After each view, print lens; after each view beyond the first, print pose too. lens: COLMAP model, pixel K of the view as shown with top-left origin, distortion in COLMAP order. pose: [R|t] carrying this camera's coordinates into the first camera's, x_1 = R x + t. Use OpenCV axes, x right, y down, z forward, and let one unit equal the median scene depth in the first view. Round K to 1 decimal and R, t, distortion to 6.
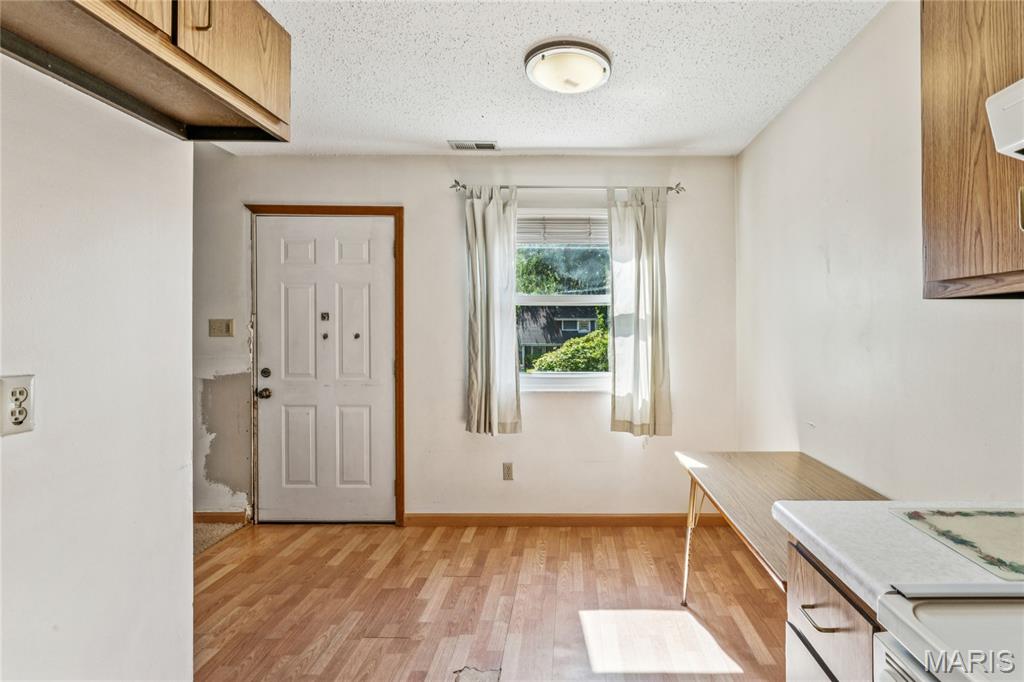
lens RADIAL K [[461.2, 0, 512.6], [0, 461.2, 339.0], [0, 0, 1]] dist [-0.004024, 0.000686]
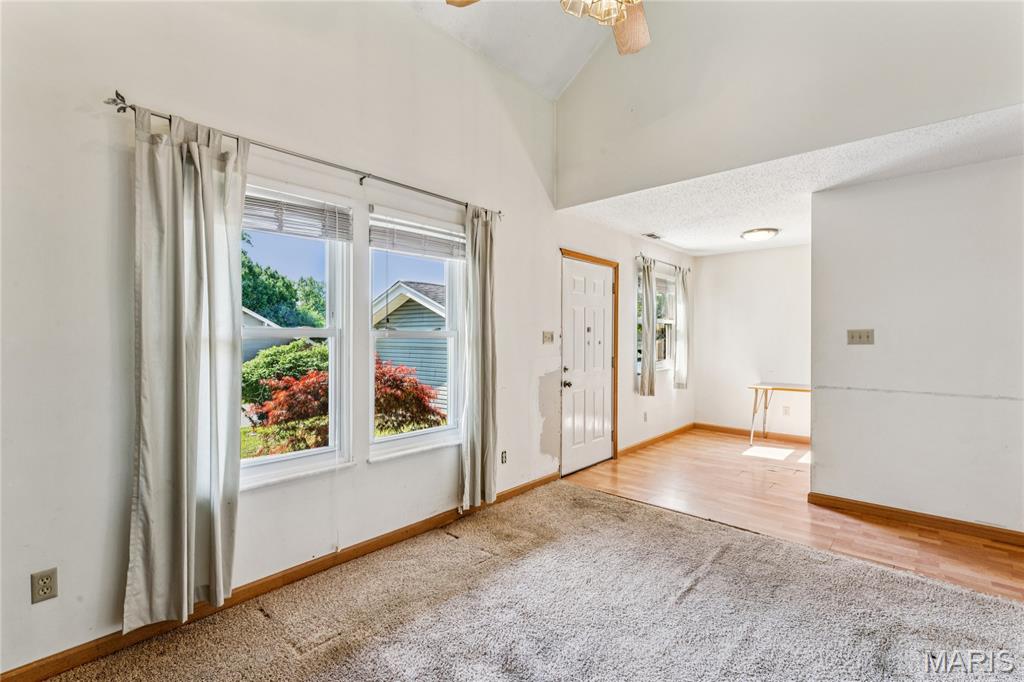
lens RADIAL K [[461.2, 0, 512.3], [0, 461.2, 338.4], [0, 0, 1]] dist [-0.004024, 0.000686]
pose [[0.677929, -0.003821, 0.735118, -1.683911], [-0.005905, 0.999926, 0.010643, -0.035789], [-0.735104, -0.011556, 0.677856, 0.166154]]
